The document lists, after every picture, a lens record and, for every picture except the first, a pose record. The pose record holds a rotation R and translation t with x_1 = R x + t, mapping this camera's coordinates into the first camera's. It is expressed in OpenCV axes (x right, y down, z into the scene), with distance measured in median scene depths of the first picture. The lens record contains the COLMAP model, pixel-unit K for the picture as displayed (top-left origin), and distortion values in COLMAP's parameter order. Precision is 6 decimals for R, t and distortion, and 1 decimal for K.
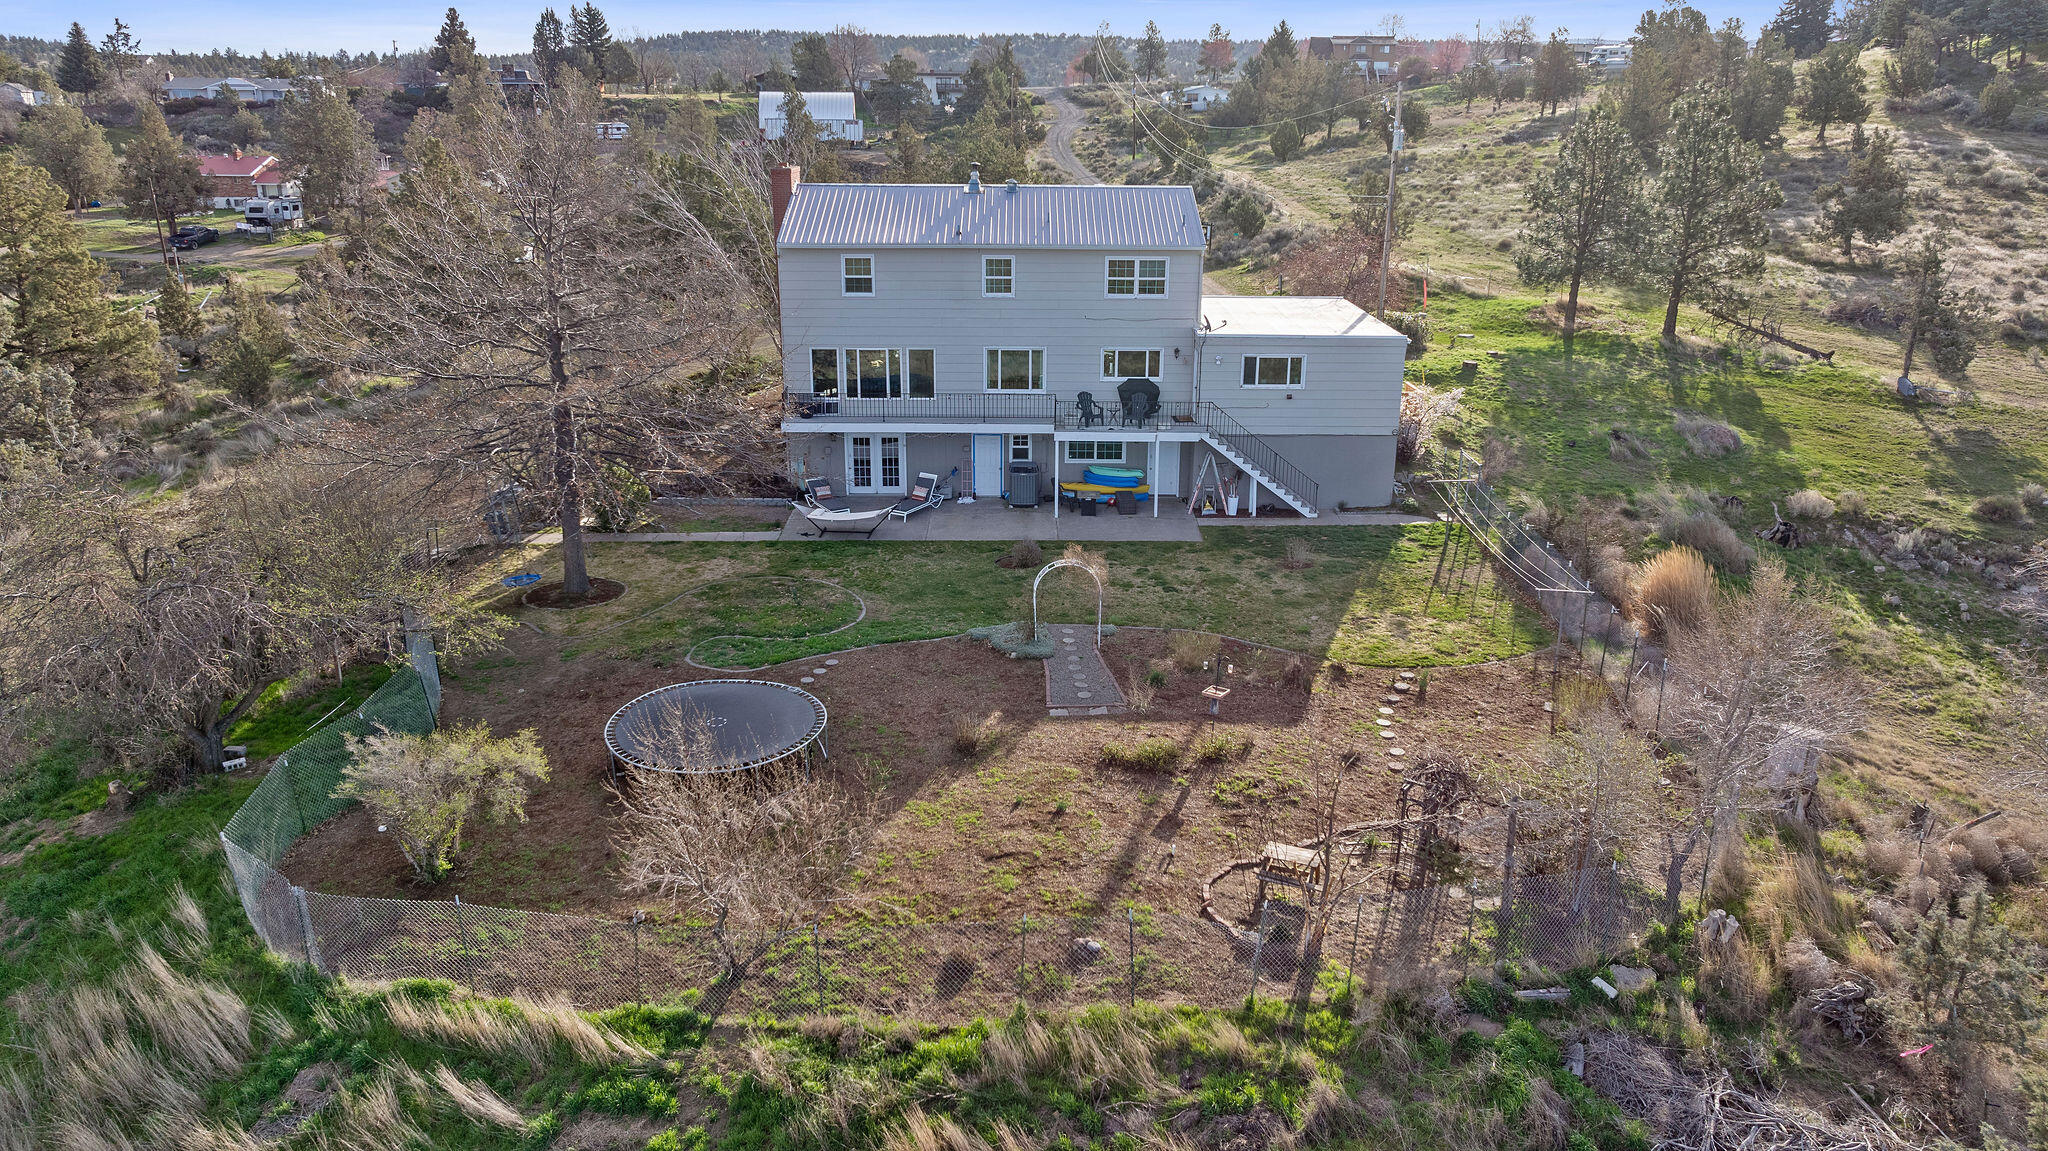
lens RADIAL K [[1429.6, 0, 1027.7], [0, 1429.6, 567.2], [0, 0, 1]] dist [0.002848, -0.026486]
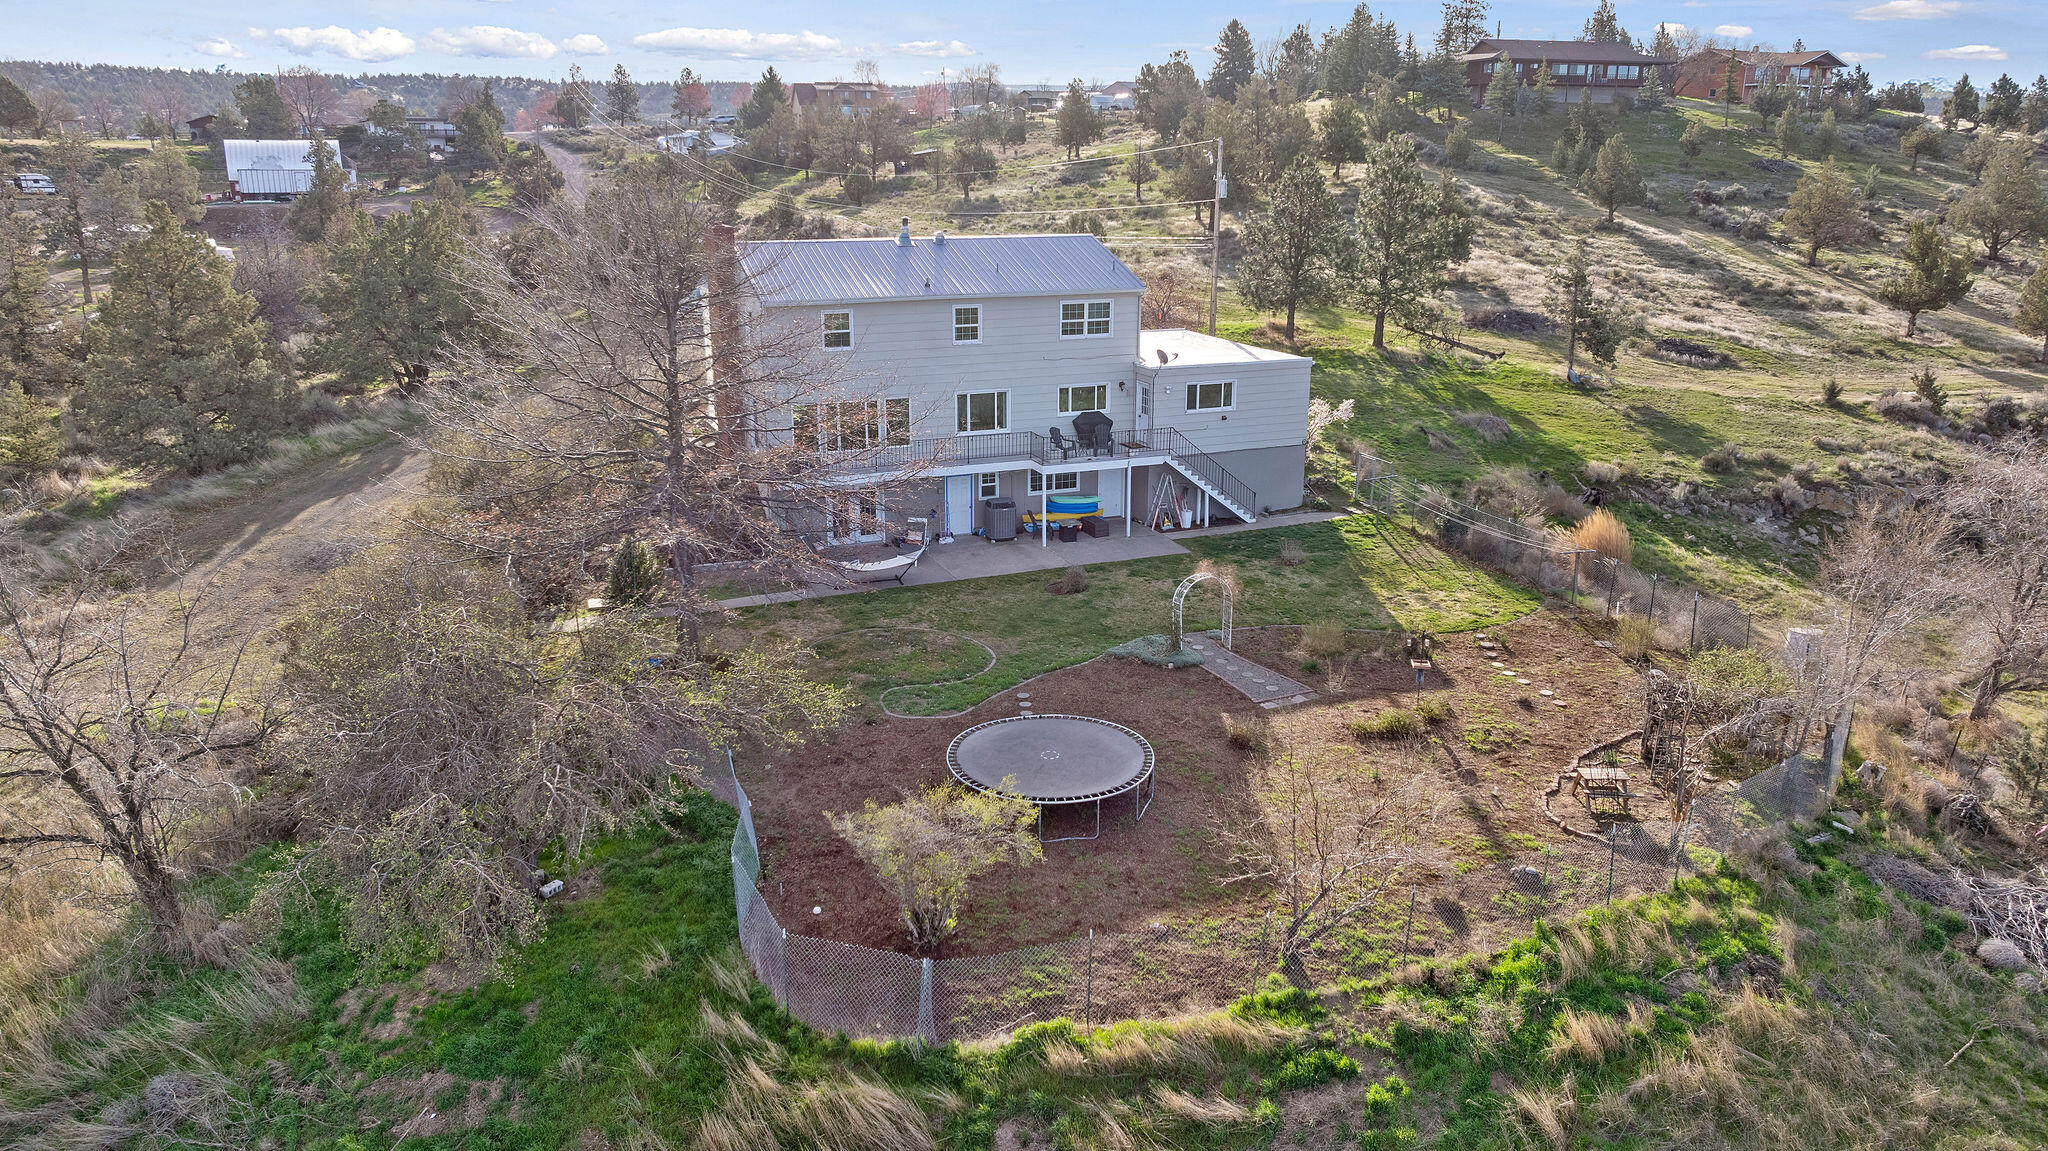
lens RADIAL K [[1429.6, 0, 1024.0], [0, 1429.6, 575.5], [0, 0, 1]] dist [-0.027655, 0.039090]
pose [[0.925275, -0.113696, 0.361856, -0.380958], [0.120944, 0.992656, 0.002637, -0.018040], [-0.359498, 0.041324, 0.932230, 0.014506]]
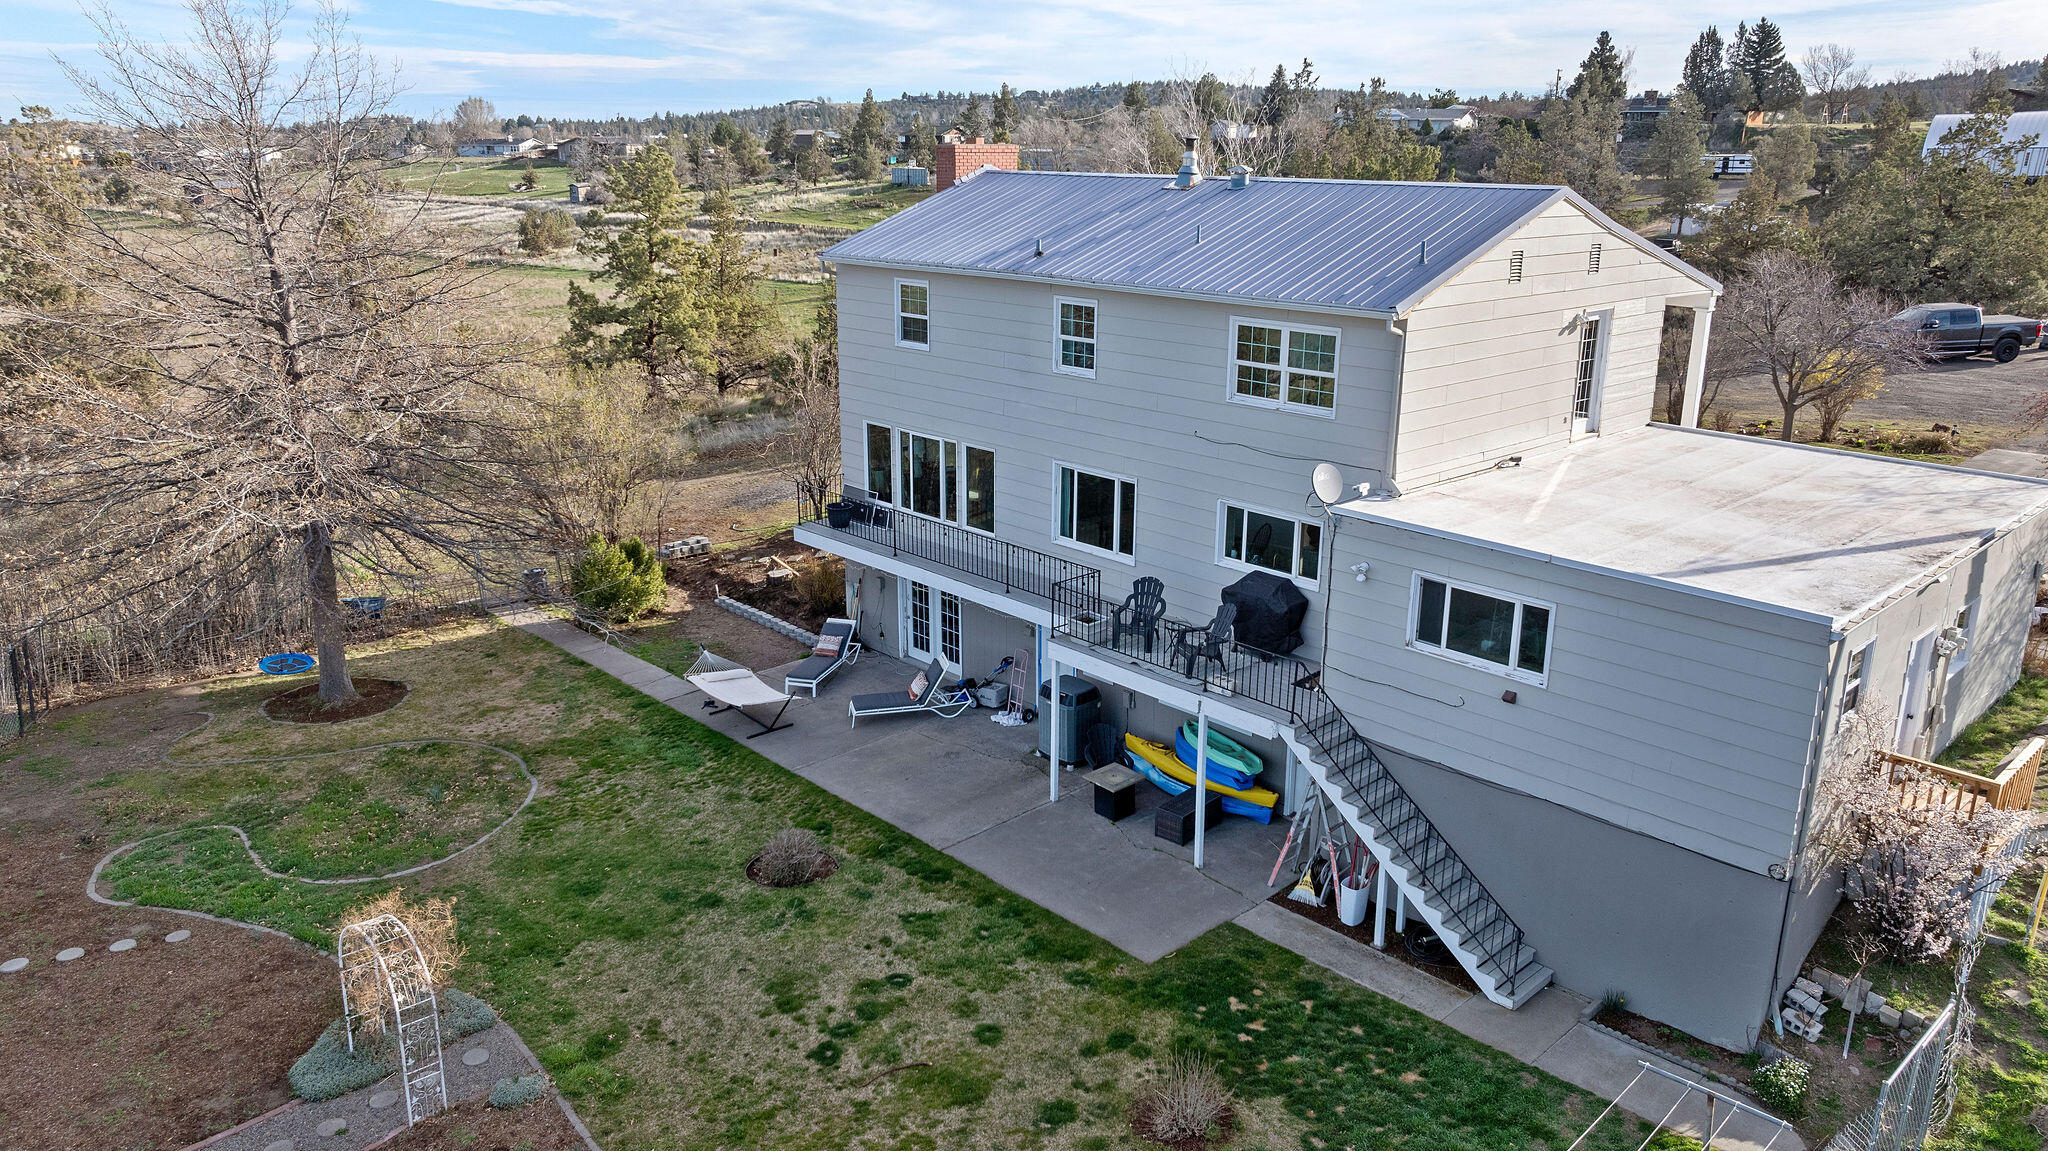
lens RADIAL K [[1429.6, 0, 1027.7], [0, 1429.6, 567.2], [0, 0, 1]] dist [0.002848, -0.026486]
pose [[0.679395, 0.204699, -0.704642, 0.364445], [-0.224442, 0.972247, 0.066037, -0.150045], [0.698604, 0.113286, 0.706483, 0.613695]]
